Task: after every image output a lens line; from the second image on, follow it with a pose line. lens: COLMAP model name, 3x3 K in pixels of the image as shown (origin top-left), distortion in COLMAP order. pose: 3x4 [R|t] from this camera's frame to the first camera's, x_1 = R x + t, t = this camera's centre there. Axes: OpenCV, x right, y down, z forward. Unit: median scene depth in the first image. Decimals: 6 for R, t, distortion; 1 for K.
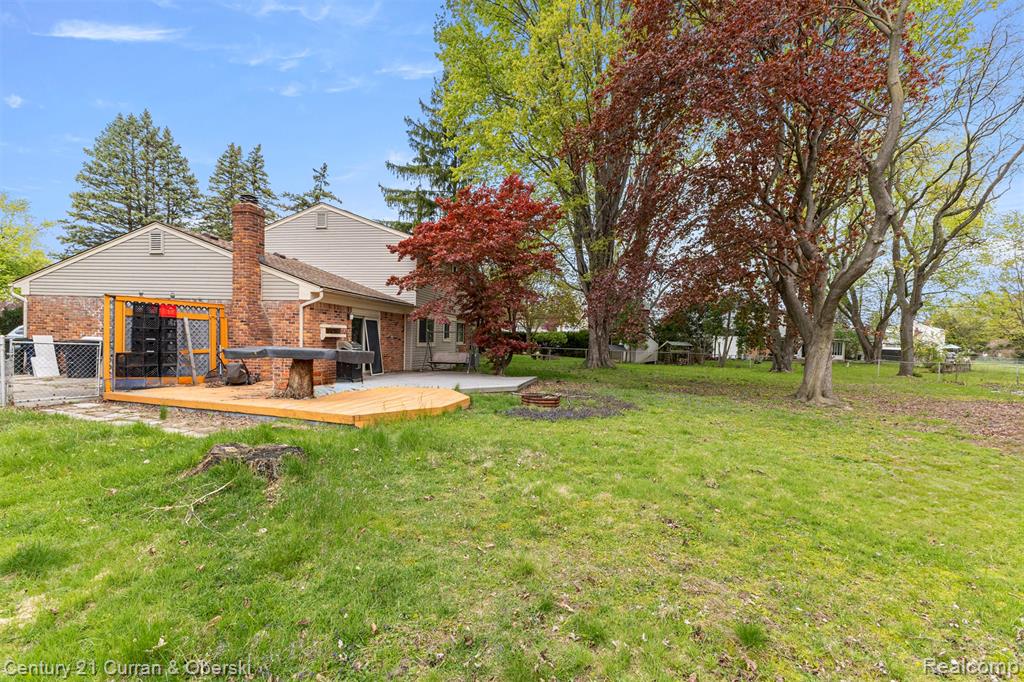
lens RADIAL K [[451.1, 0, 516.5], [0, 451.1, 351.8], [0, 0, 1]] dist [0.016443, 0.000003]
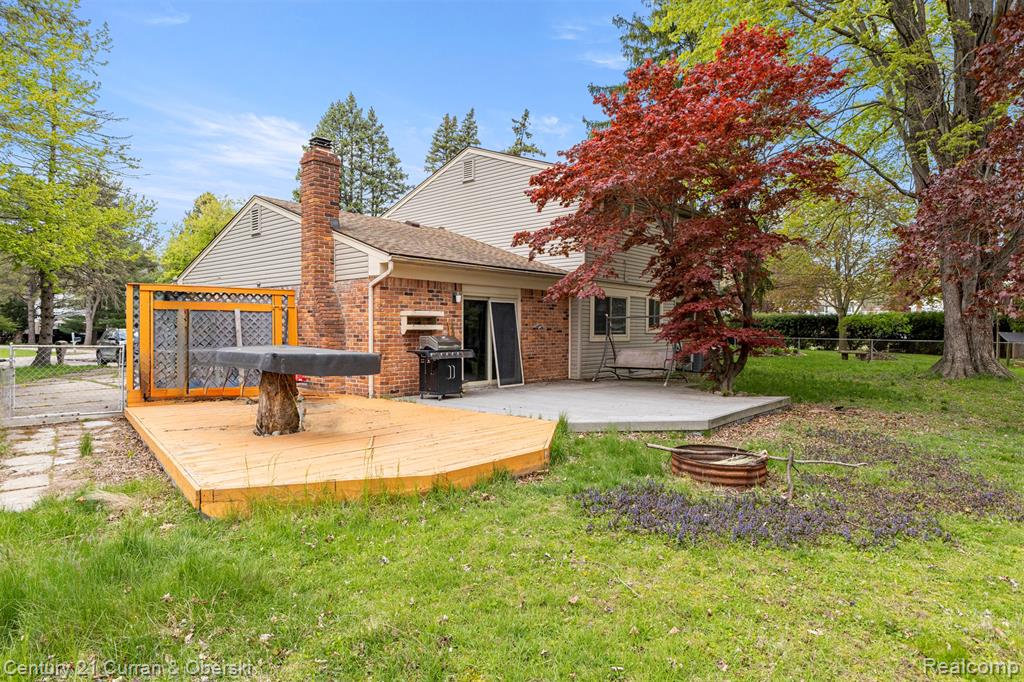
lens RADIAL K [[577.6, 0, 512.2], [0, 577.6, 331.4], [0, 0, 1]] dist [0.003171, 0.001343]
pose [[0.864387, -0.024442, -0.502233, 0.097869], [0.010496, 0.999477, -0.030577, -0.002431], [0.502718, 0.021159, 0.864192, 0.257557]]
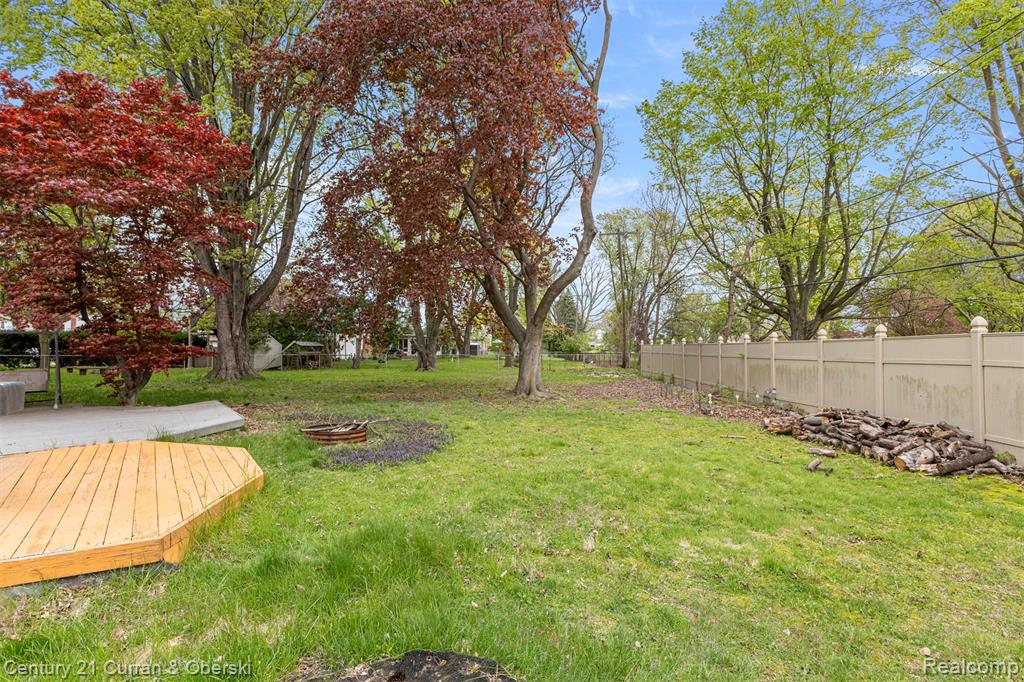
lens RADIAL K [[511.4, 0, 512.3], [0, 511.4, 340.6], [0, 0, 1]] dist [0.004240, 0.000382]
pose [[0.663030, -0.018002, 0.748376, -0.205863], [0.033577, 0.999420, -0.005706, -0.011332], [-0.747839, 0.028912, 0.663250, 0.179317]]
